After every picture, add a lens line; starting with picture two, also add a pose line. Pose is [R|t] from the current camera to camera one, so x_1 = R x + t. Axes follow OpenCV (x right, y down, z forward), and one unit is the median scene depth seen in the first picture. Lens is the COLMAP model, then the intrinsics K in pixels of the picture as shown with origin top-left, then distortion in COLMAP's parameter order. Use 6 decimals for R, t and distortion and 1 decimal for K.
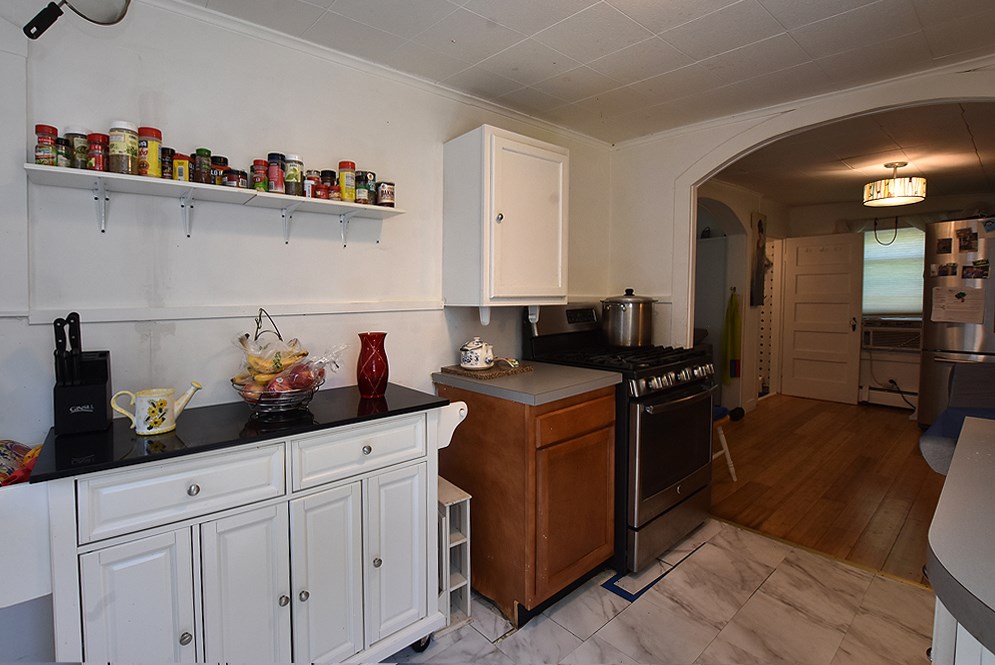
lens RADIAL K [[448.0, 0, 497.5], [0, 448.0, 332.5], [0, 0, 1]] dist [-0.033439, 0.008108]
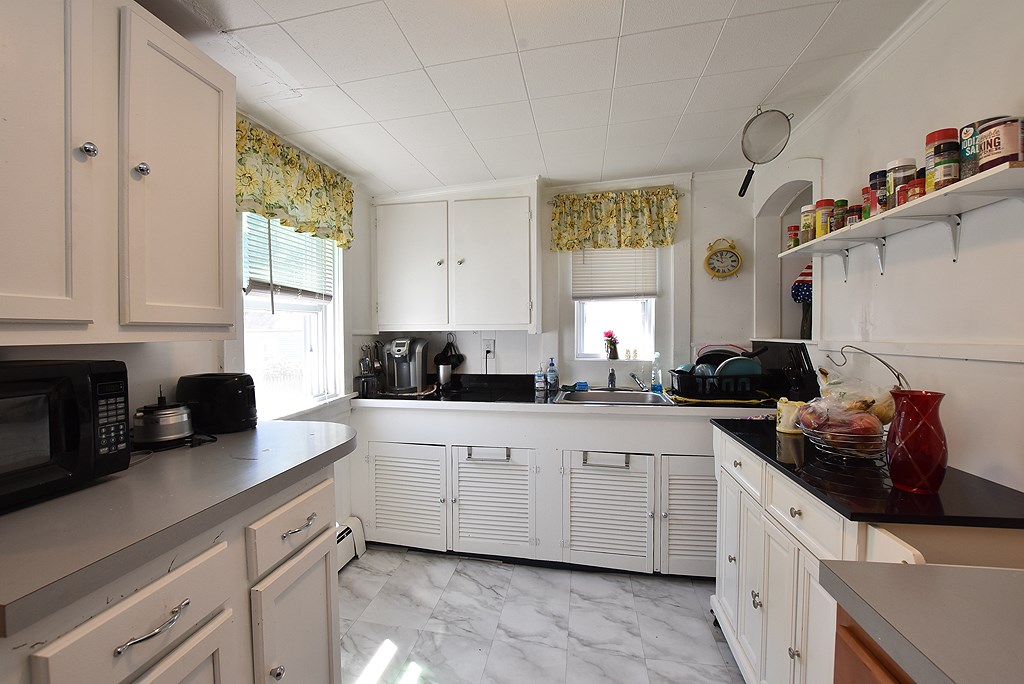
lens RADIAL K [[461.0, 0, 512.0], [0, 461.0, 342.0], [0, 0, 1]] dist [-0.033439, 0.008108]
pose [[-0.762323, 0.021888, -0.646827, 0.613575], [-0.050311, 0.994399, 0.092944, -0.102258], [0.645238, 0.103396, -0.756952, 1.158456]]
